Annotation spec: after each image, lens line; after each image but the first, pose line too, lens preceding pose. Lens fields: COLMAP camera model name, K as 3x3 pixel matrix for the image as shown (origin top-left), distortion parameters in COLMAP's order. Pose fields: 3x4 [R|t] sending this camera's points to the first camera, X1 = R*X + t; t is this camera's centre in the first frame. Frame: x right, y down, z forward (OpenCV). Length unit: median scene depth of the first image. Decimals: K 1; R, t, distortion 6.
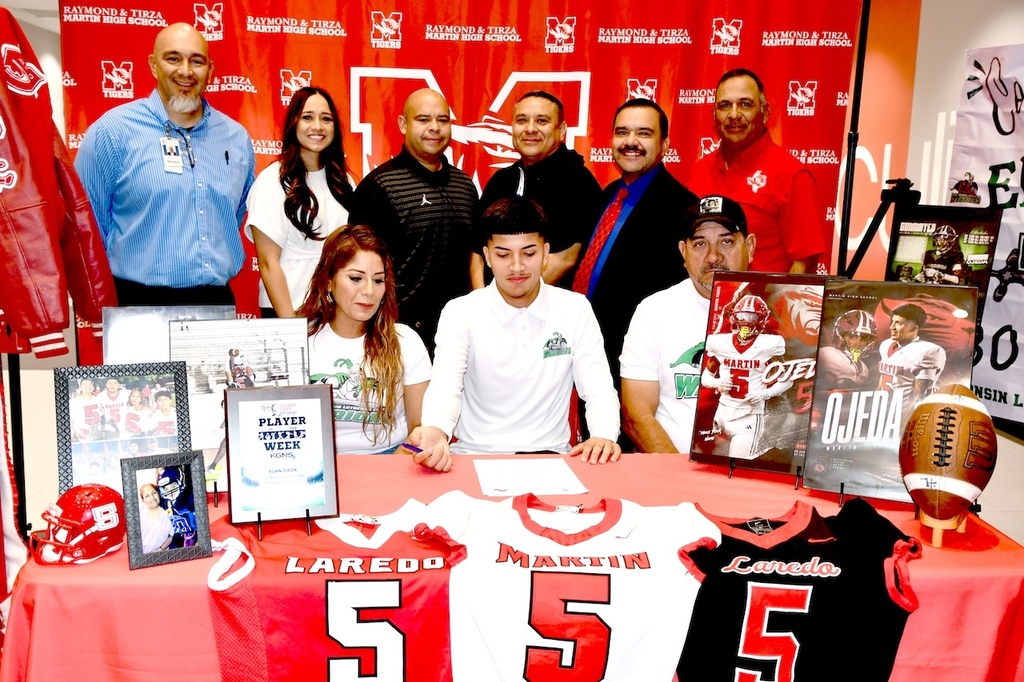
lens RADIAL K [[949.9, 0, 519.5], [0, 949.9, 340.8], [0, 0, 1]] dist [-0.078626, 0.187299]
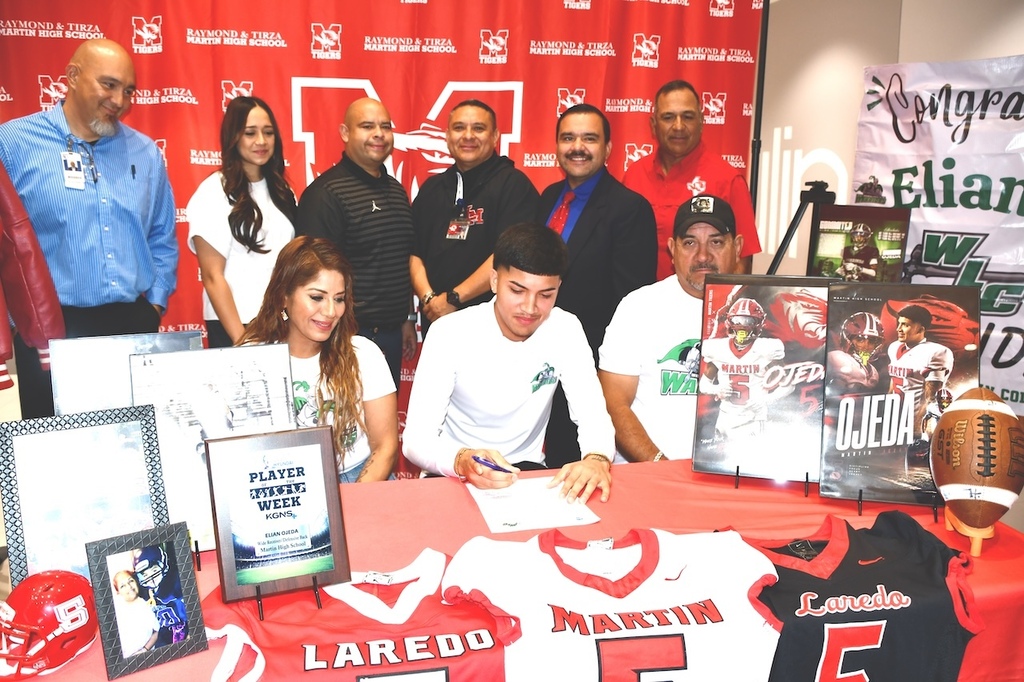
lens RADIAL K [[784.8, 0, 512.0], [0, 784.8, 341.0], [0, 0, 1]] dist [-0.145075, 0.094191]
pose [[0.990193, -0.039548, 0.133990, -0.107341], [0.035989, 0.998935, 0.028879, -0.036777], [-0.134989, -0.023774, 0.990562, 0.242072]]
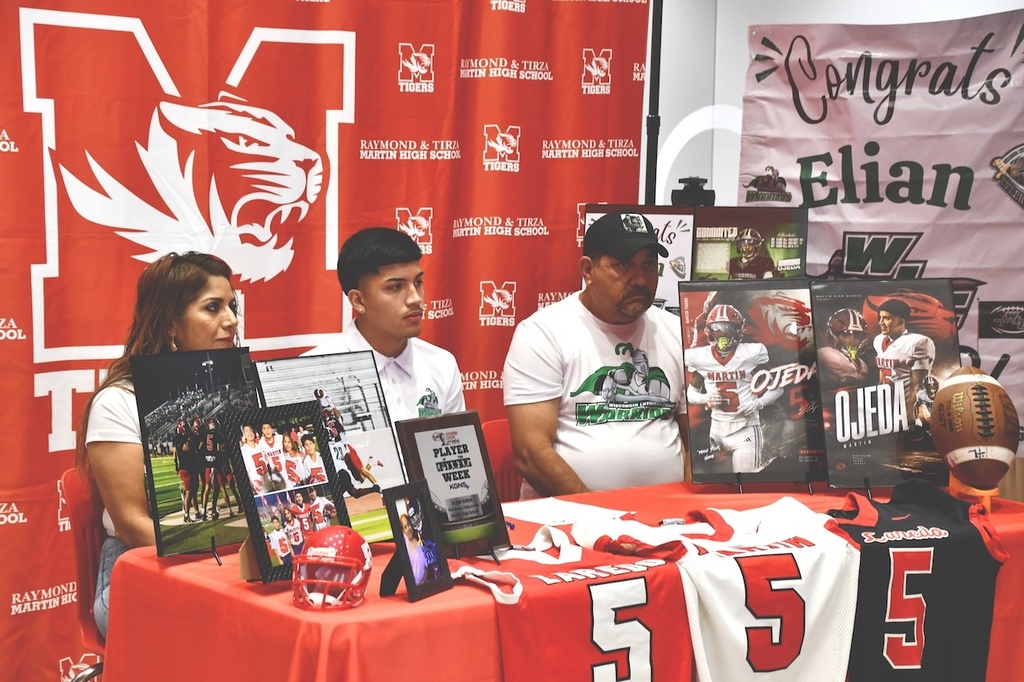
lens RADIAL K [[1866.8, 0, 513.0], [0, 1866.8, 362.5], [0, 0, 1]] dist [0.539166, 0.024105]
pose [[0.850922, -0.066910, 0.521013, -0.945950], [0.099935, 0.994360, -0.035516, 0.057336], [-0.515698, 0.082289, 0.852810, -0.509391]]
